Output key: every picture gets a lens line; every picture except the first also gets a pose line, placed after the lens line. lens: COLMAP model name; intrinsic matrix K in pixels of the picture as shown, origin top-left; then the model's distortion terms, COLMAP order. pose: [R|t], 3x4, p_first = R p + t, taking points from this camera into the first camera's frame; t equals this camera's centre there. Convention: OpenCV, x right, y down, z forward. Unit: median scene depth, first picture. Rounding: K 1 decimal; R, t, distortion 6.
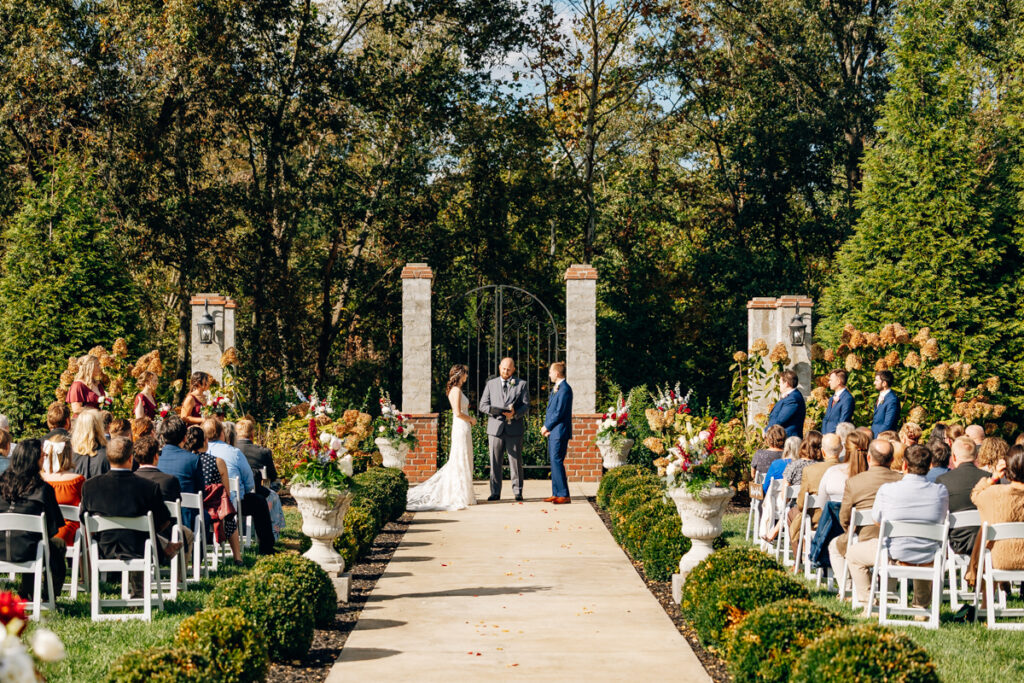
lens RADIAL K [[1686.4, 0, 512.0], [0, 1686.4, 341.5], [0, 0, 1]] dist [0.010248, -0.044137]
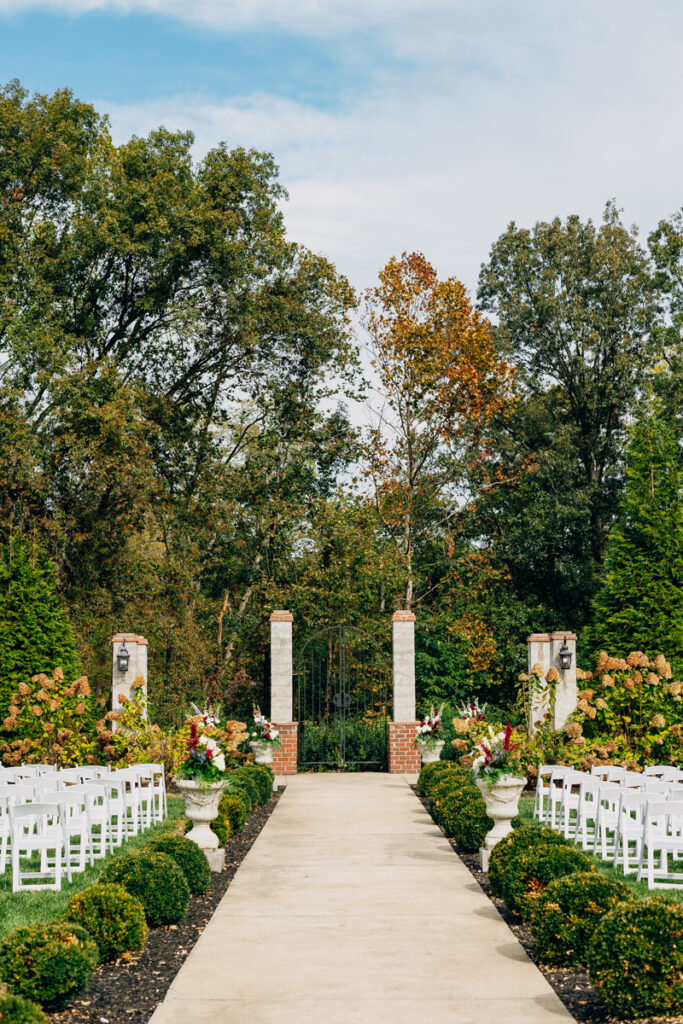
lens RADIAL K [[1443.4, 0, 341.5], [0, 1443.4, 512.0], [0, 0, 1]] dist [-0.011347, -0.037280]
pose [[0.999959, -0.008520, -0.003058, -0.003829], [0.008181, 0.995191, -0.097612, -0.011317], [0.003875, 0.097583, 0.995220, -0.153455]]
